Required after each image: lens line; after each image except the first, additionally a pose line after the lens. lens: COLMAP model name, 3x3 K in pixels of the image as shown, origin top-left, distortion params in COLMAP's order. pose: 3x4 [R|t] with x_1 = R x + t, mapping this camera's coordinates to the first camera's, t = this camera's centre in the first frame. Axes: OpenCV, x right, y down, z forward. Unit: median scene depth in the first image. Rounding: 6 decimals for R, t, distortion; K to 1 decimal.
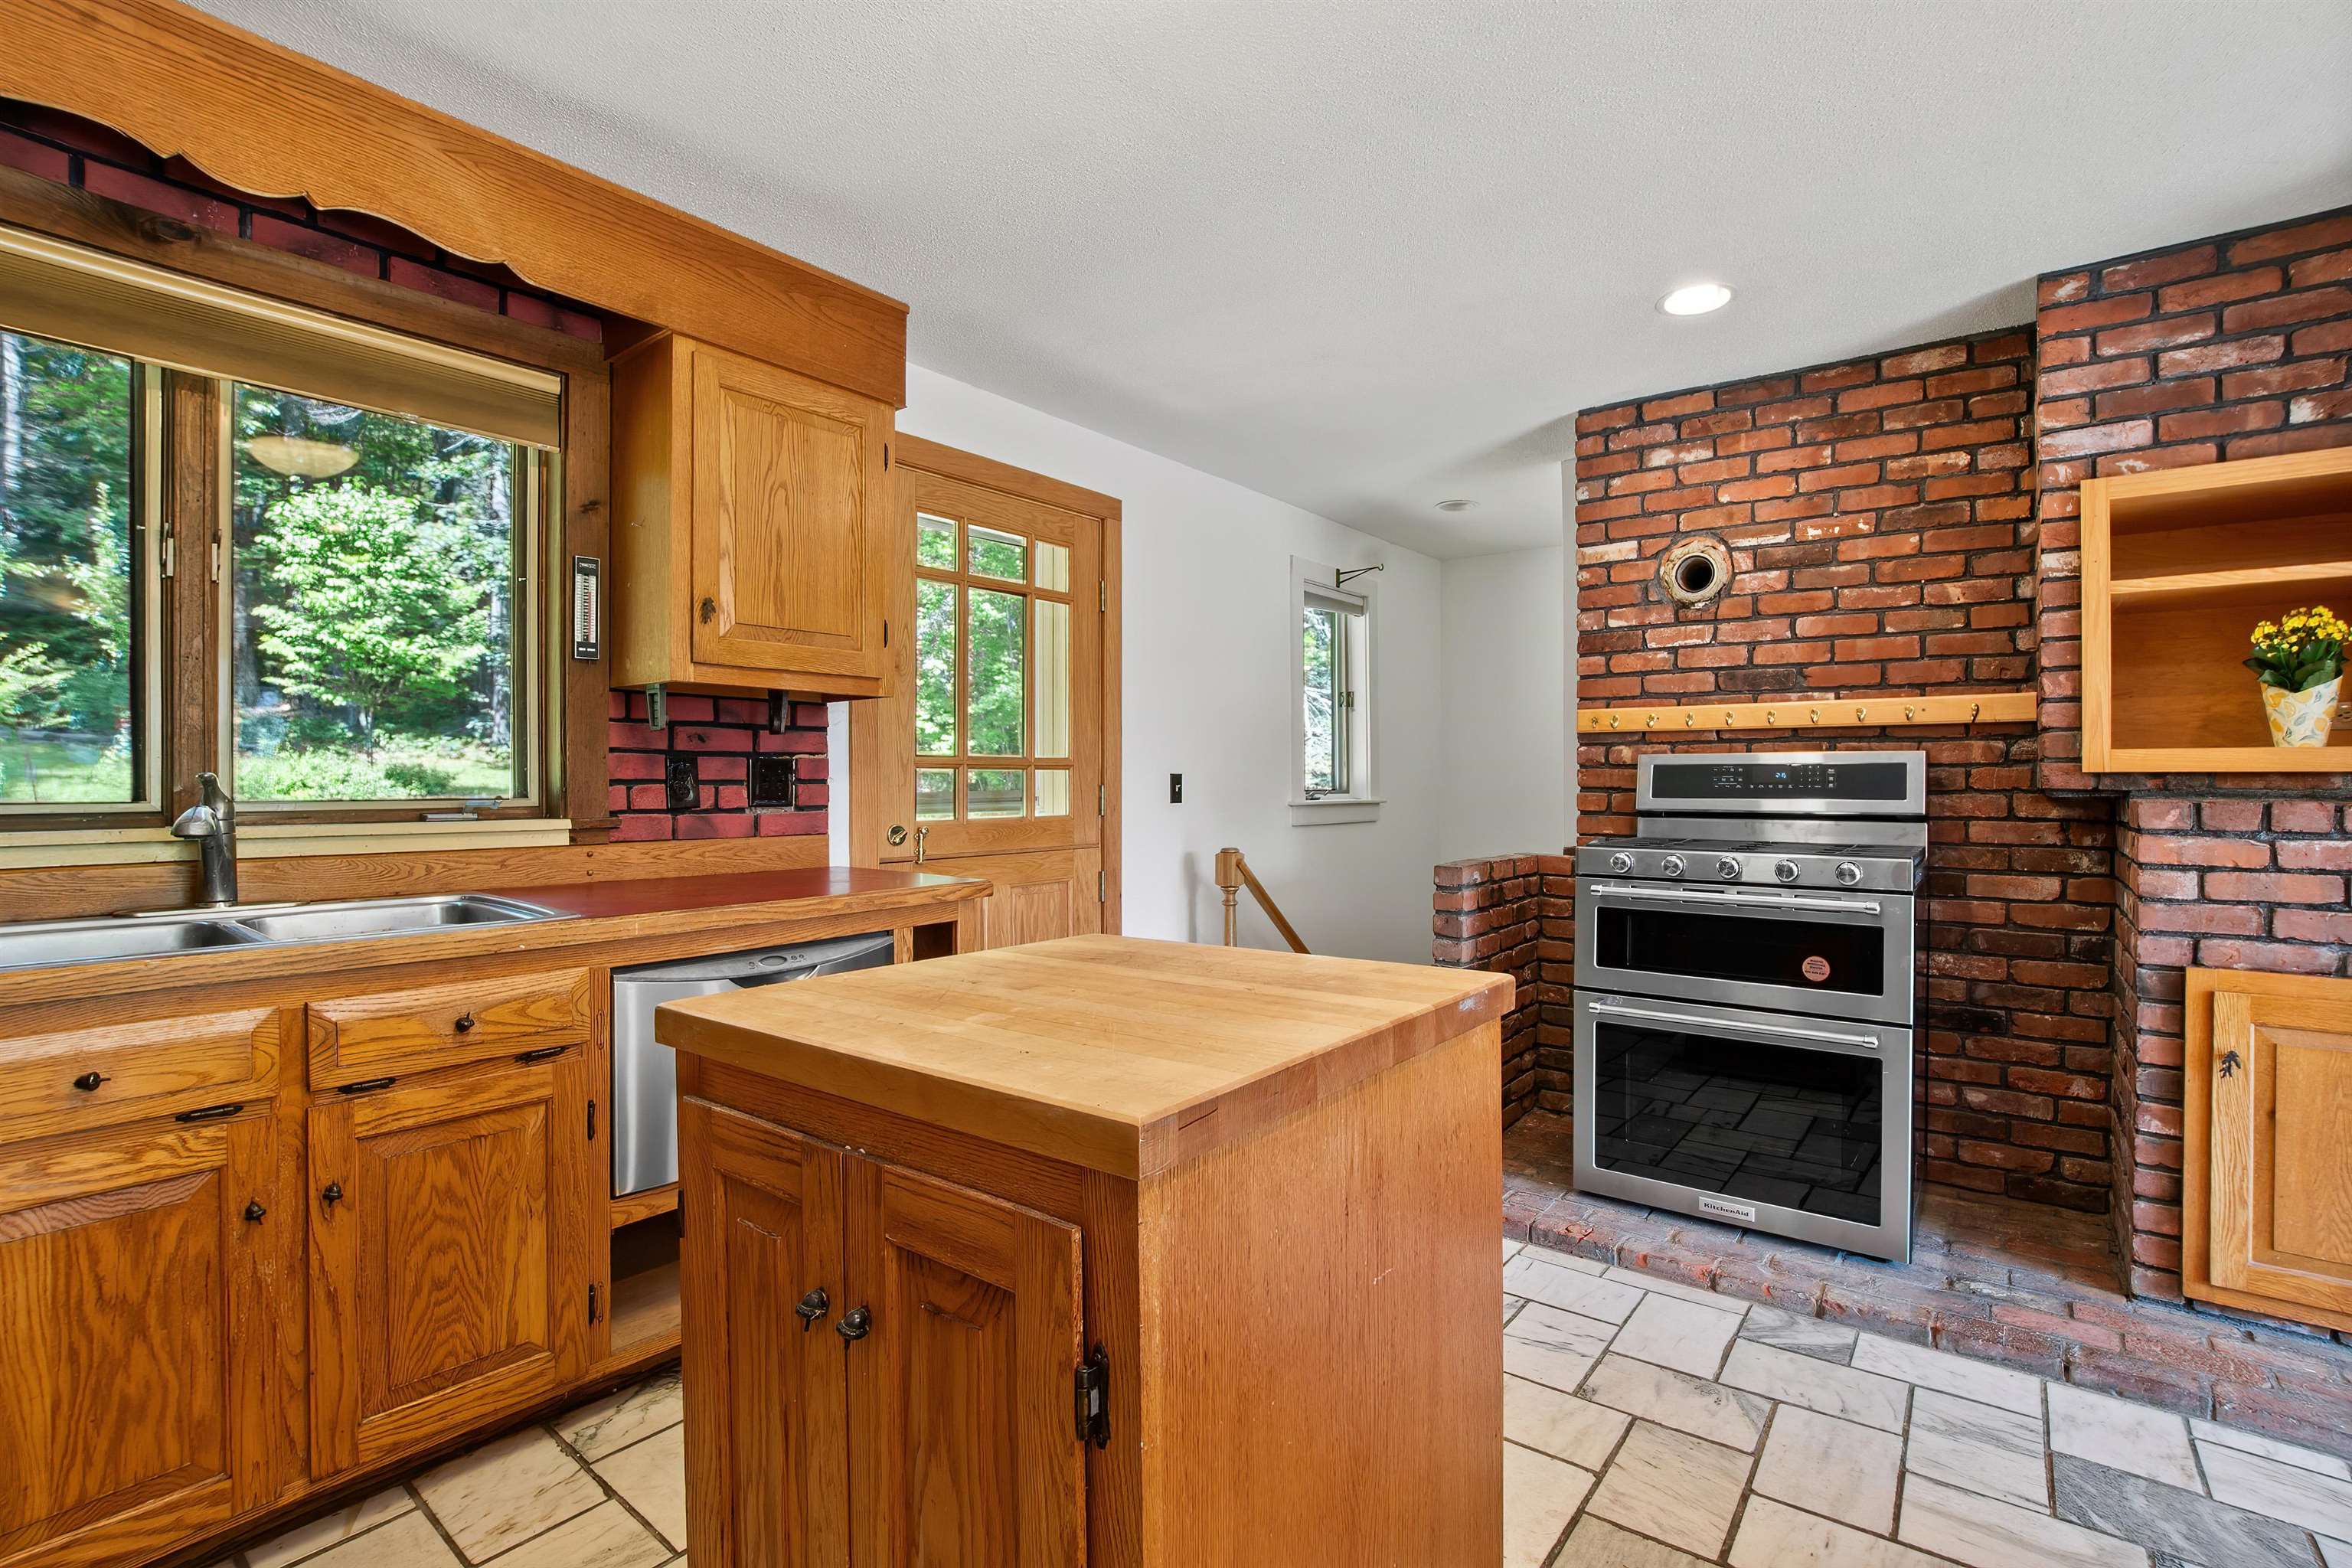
lens RADIAL K [[1064.8, 0, 1246.3], [0, 1064.8, 779.1], [0, 0, 1]] dist [-0.026578, 0.004840]
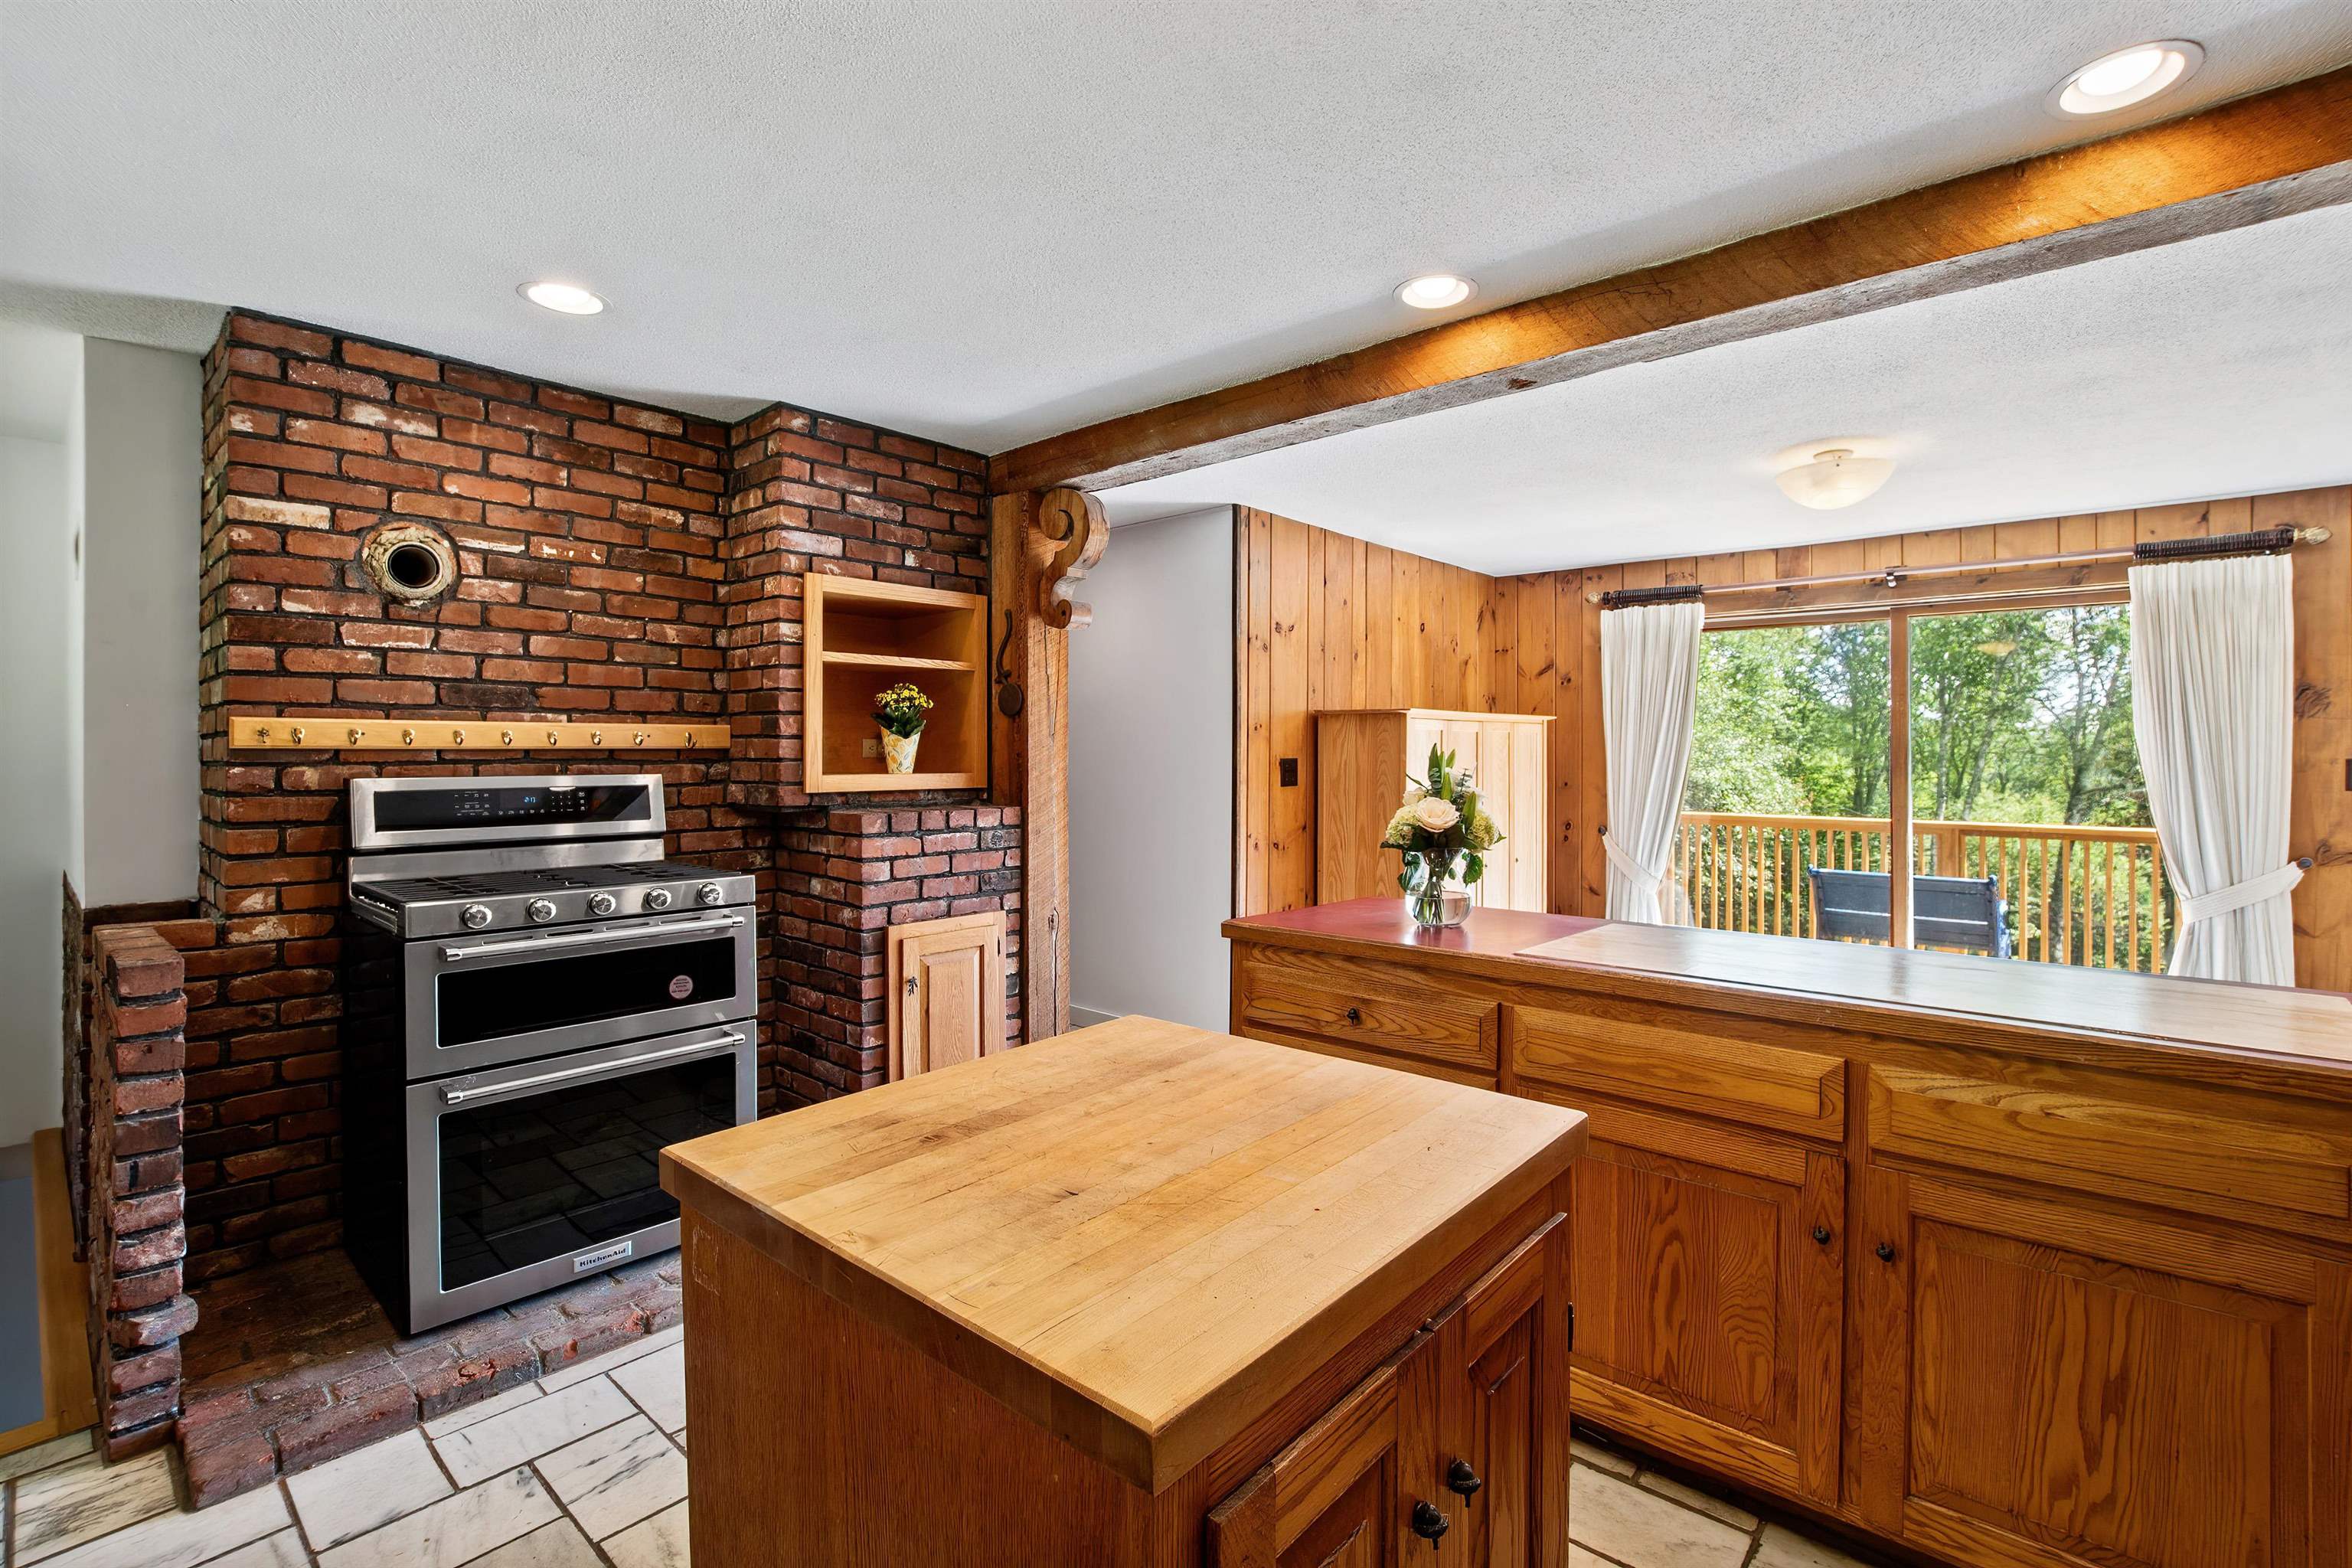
lens RADIAL K [[1064.8, 0, 1185.6], [0, 1064.8, 741.3], [0, 0, 1]] dist [-0.026578, 0.004840]
pose [[0.089443, 0.005715, 0.995976, -0.432825], [-0.002088, 0.999982, -0.005550, -0.057767], [-0.995990, -0.001584, 0.089454, 0.357416]]
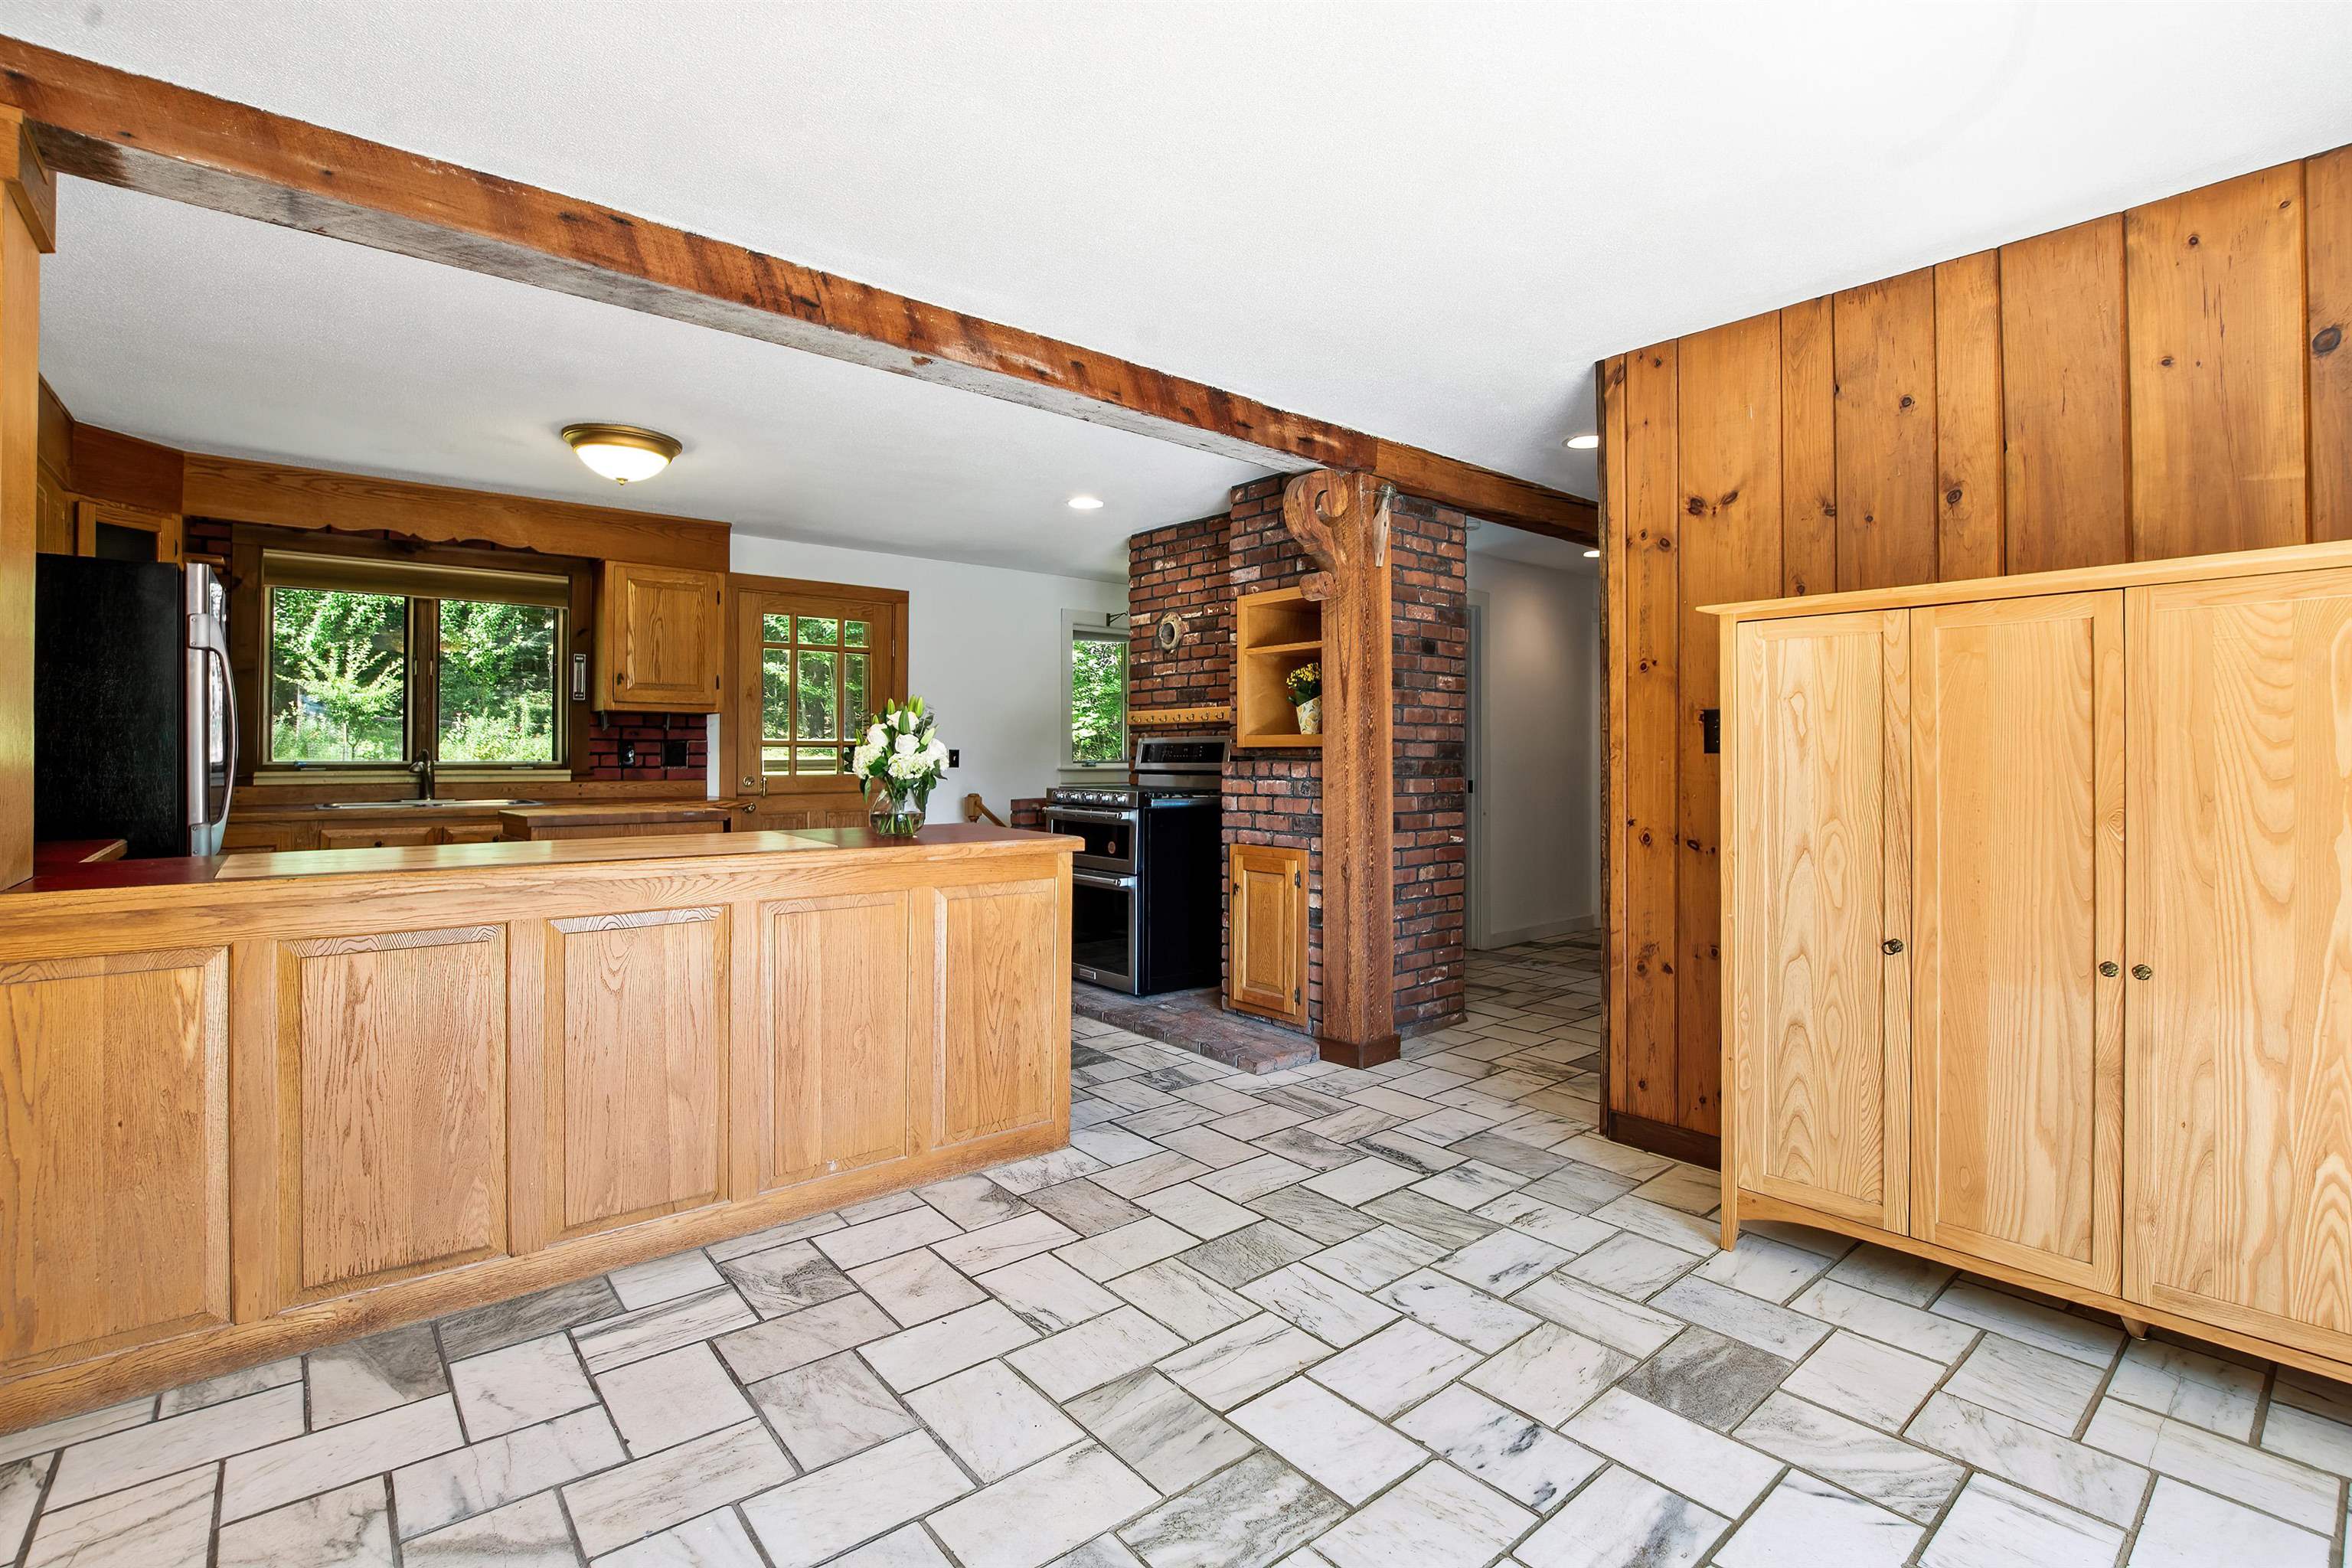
lens RADIAL K [[1064.8, 0, 1257.6], [0, 1064.8, 758.3], [0, 0, 1]] dist [-0.026578, 0.004840]
pose [[0.980521, -0.000412, -0.196414, 1.076867], [0.001239, 0.999991, 0.004085, 0.004452], [0.196411, -0.004249, 0.980513, -0.811756]]
